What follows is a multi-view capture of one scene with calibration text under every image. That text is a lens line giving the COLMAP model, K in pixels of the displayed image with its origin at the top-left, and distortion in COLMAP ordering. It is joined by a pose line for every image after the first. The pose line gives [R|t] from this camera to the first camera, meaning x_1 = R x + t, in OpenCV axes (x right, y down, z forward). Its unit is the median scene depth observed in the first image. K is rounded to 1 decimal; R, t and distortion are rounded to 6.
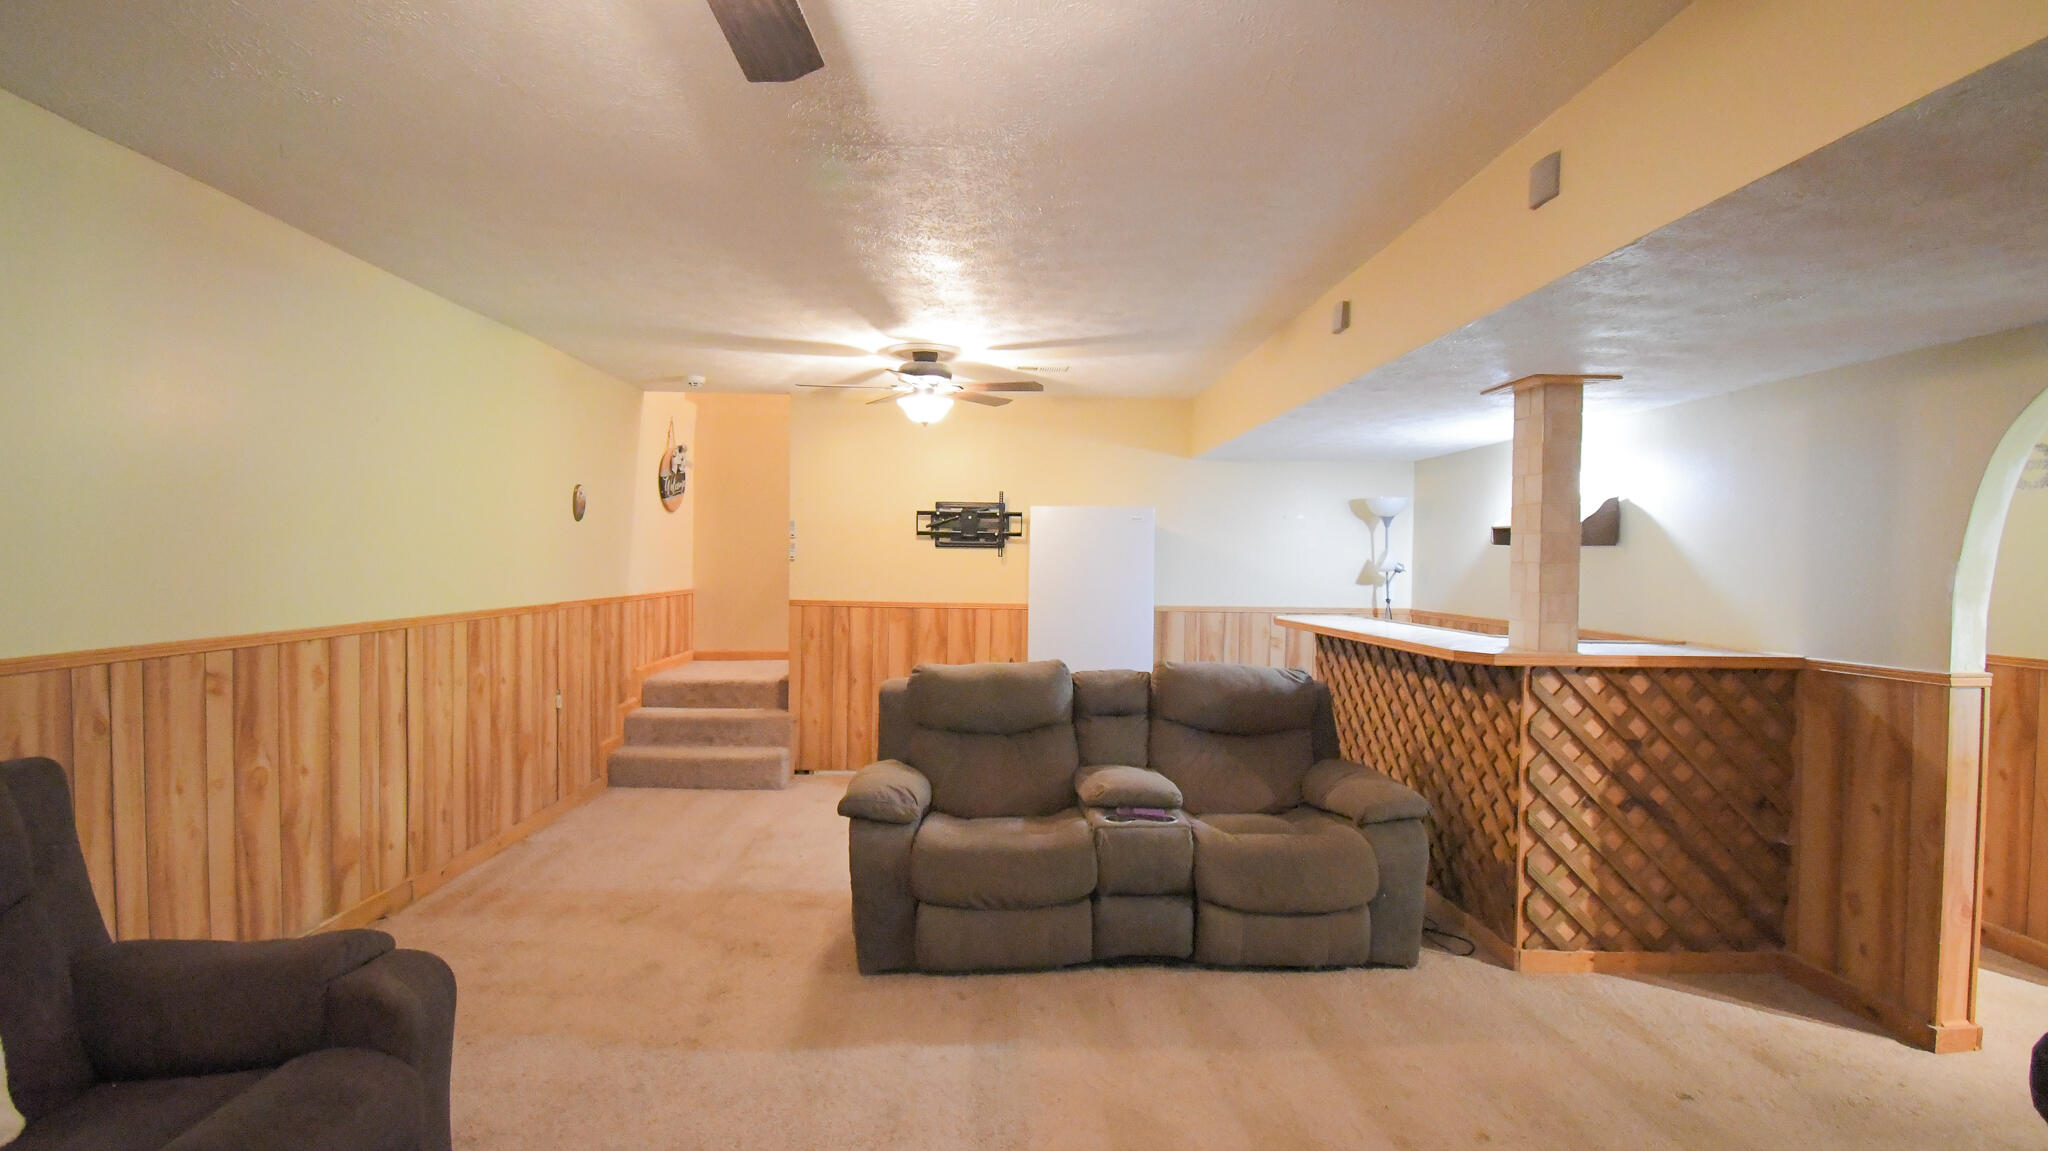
lens RADIAL K [[900.9, 0, 1015.3], [0, 900.9, 574.5], [0, 0, 1]] dist [0.016009, -0.022960]
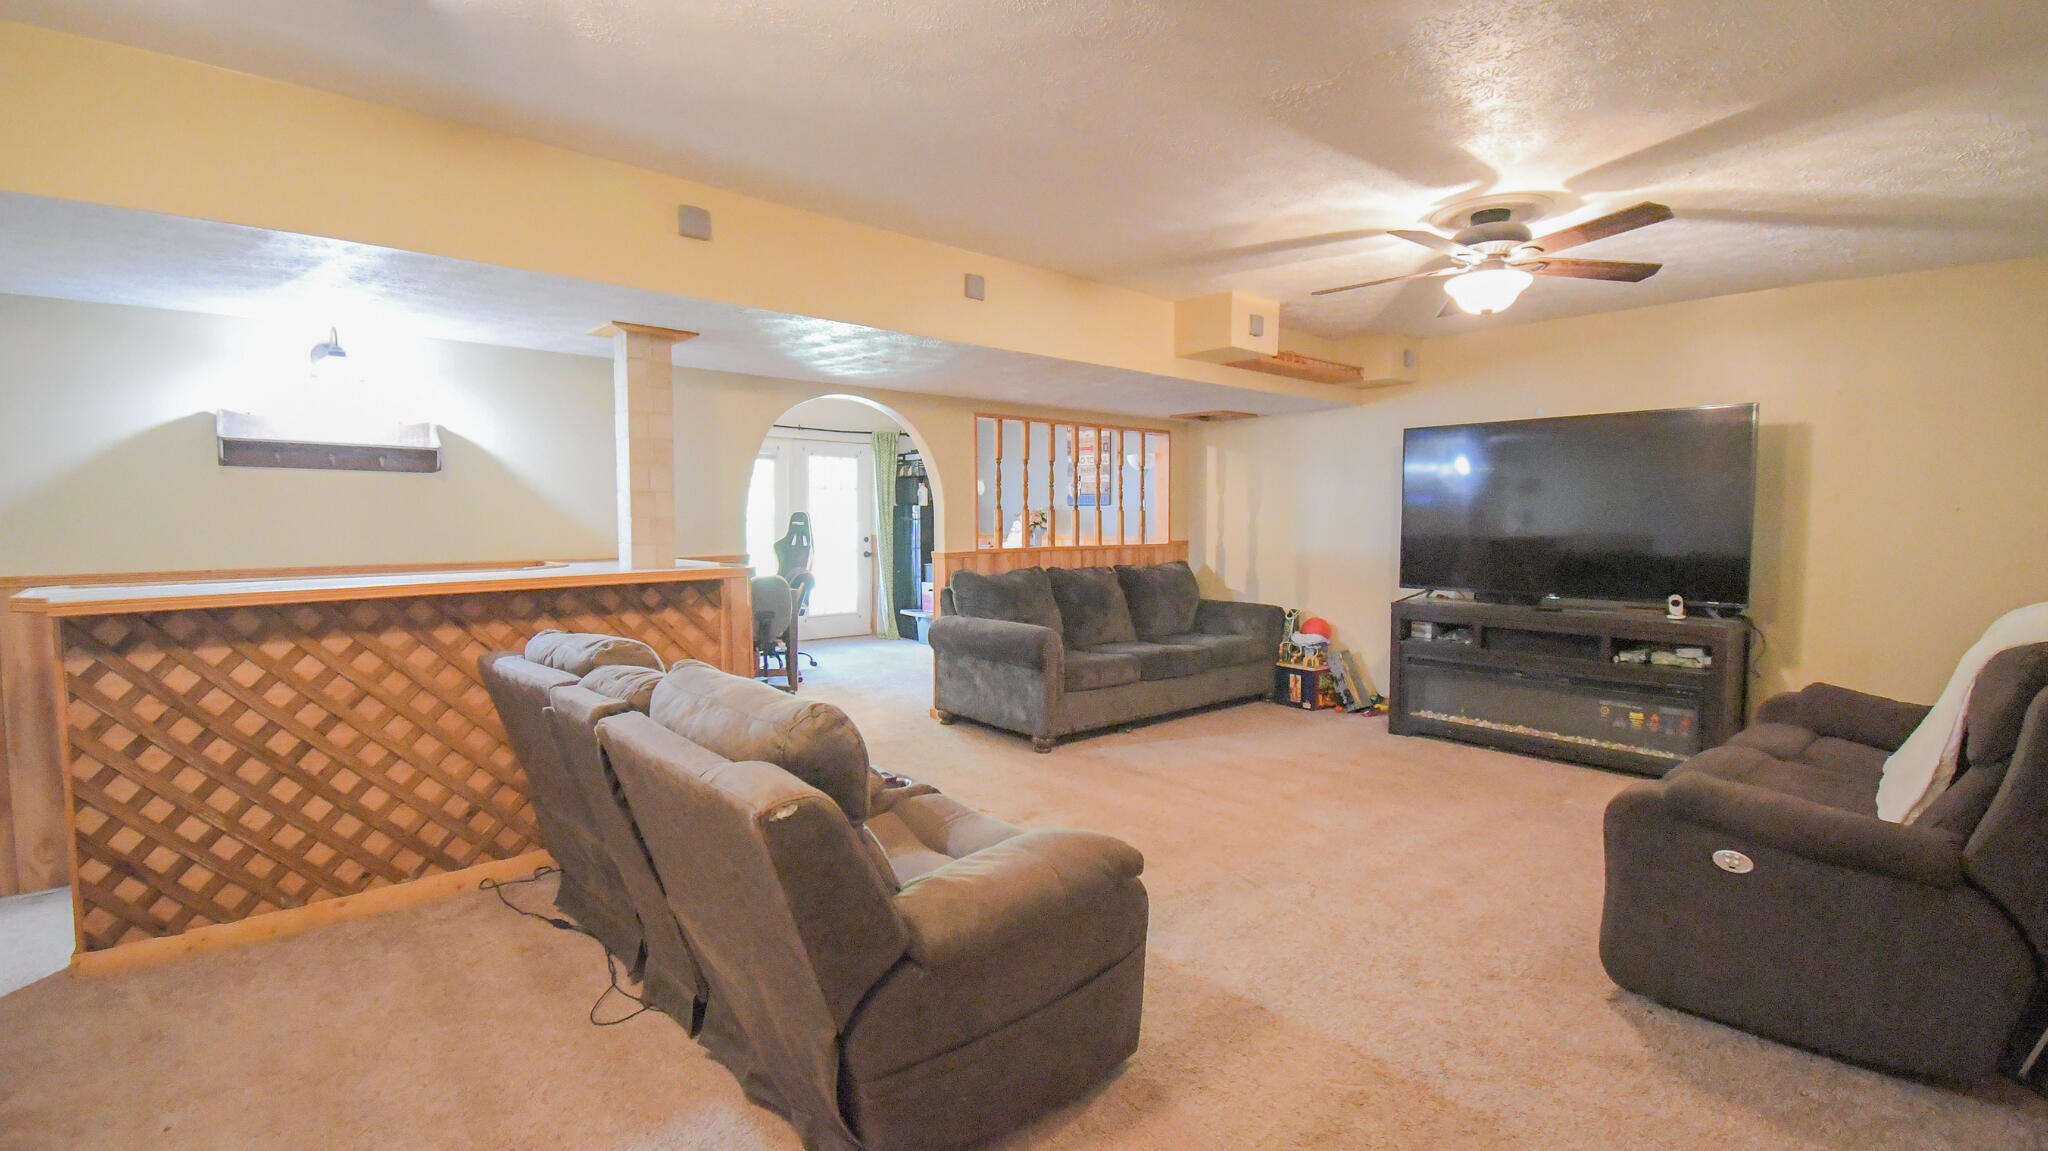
lens RADIAL K [[900.9, 0, 1013.0], [0, 900.9, 573.5], [0, 0, 1]] dist [0.016009, -0.022960]
pose [[-0.643278, -0.064147, 0.762941, -0.640205], [0.003723, 0.996210, 0.086899, -0.007978], [-0.765624, 0.058740, -0.640601, 1.513655]]
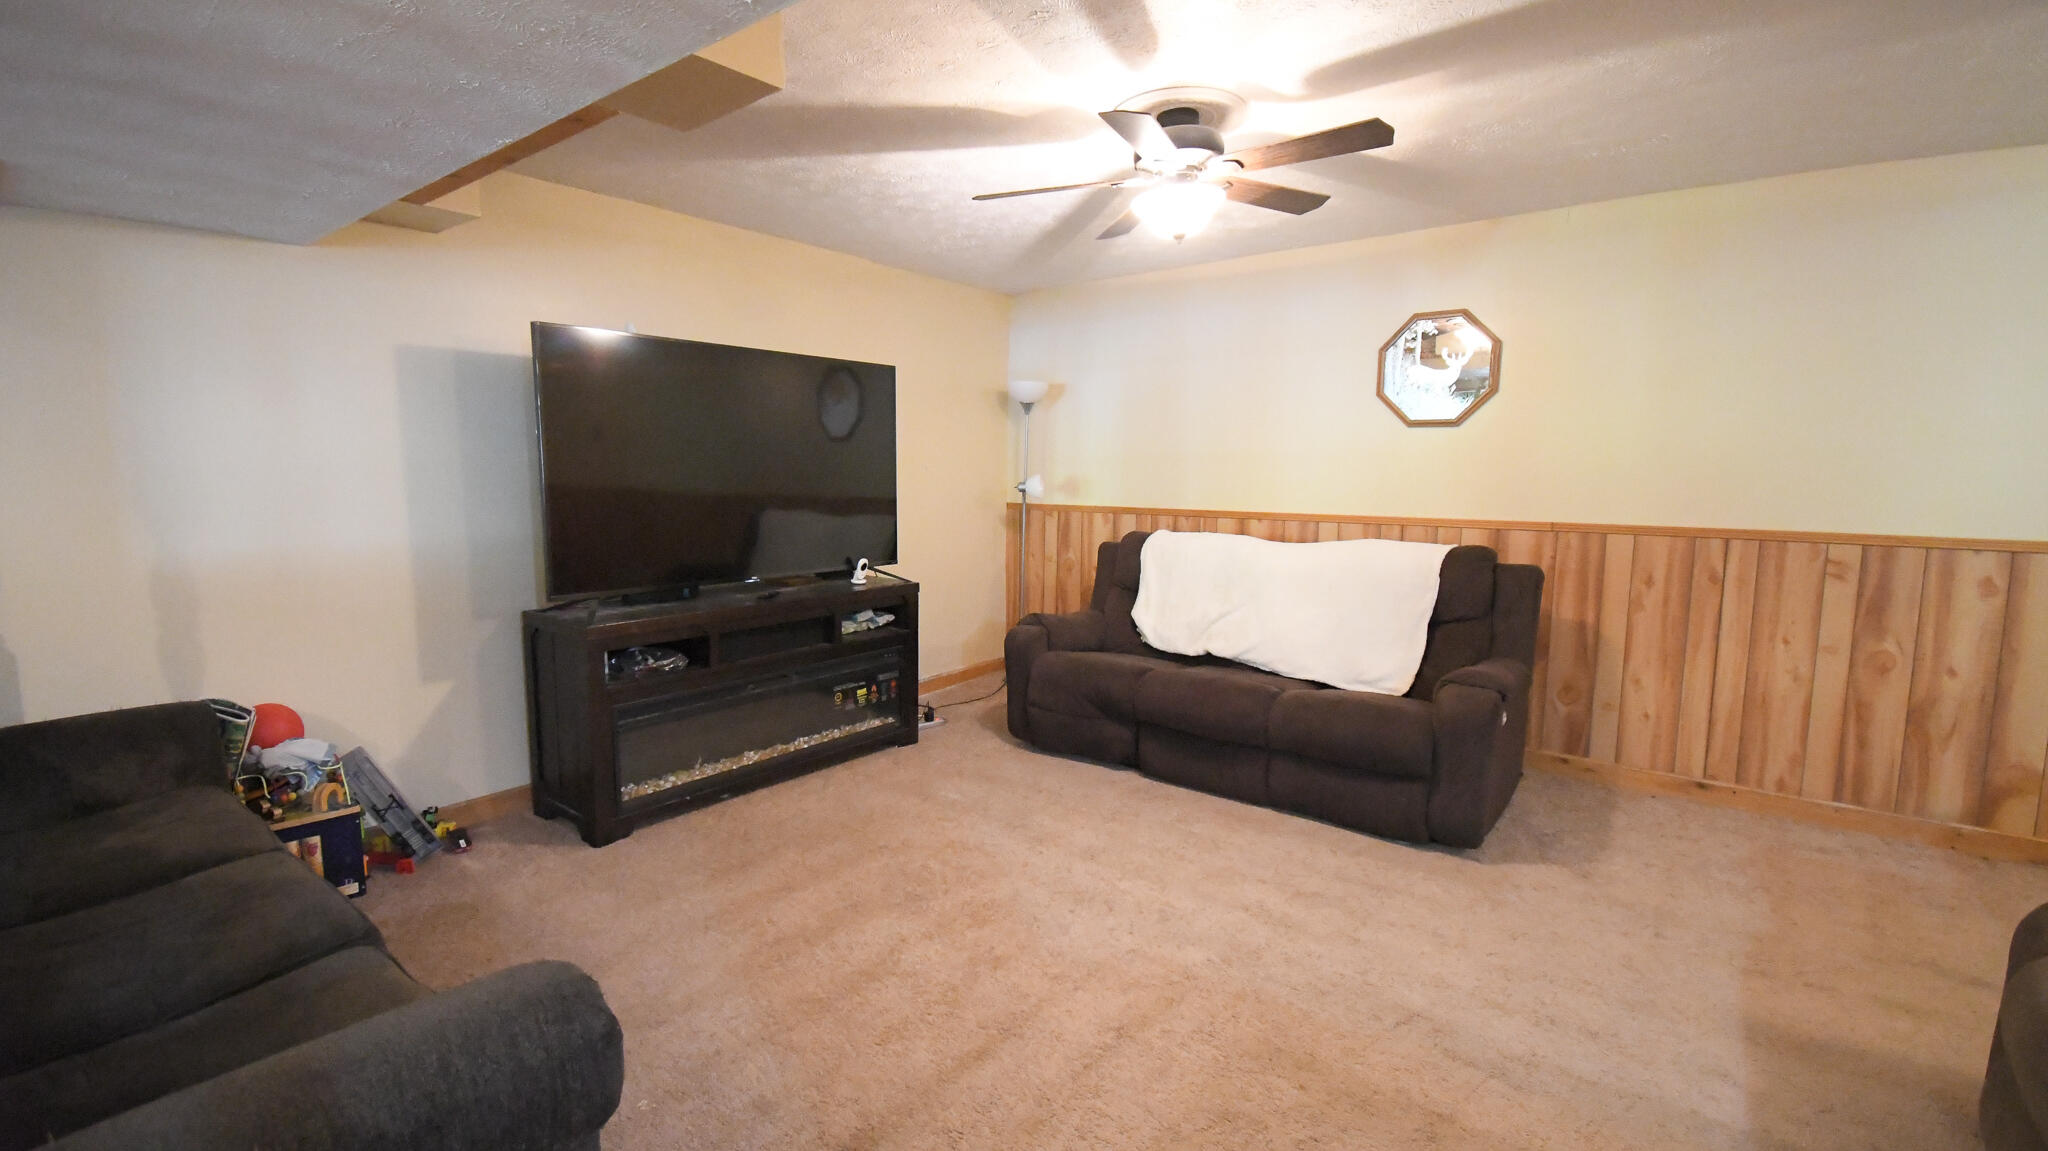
lens RADIAL K [[900.9, 0, 1010.2], [0, 900.9, 572.1], [0, 0, 1]] dist [0.016009, -0.022960]
pose [[-0.637553, 0.070712, -0.767154, 0.718742], [-0.027977, 0.992997, 0.114779, 0.012309], [0.769898, 0.094640, -0.631110, 0.813543]]
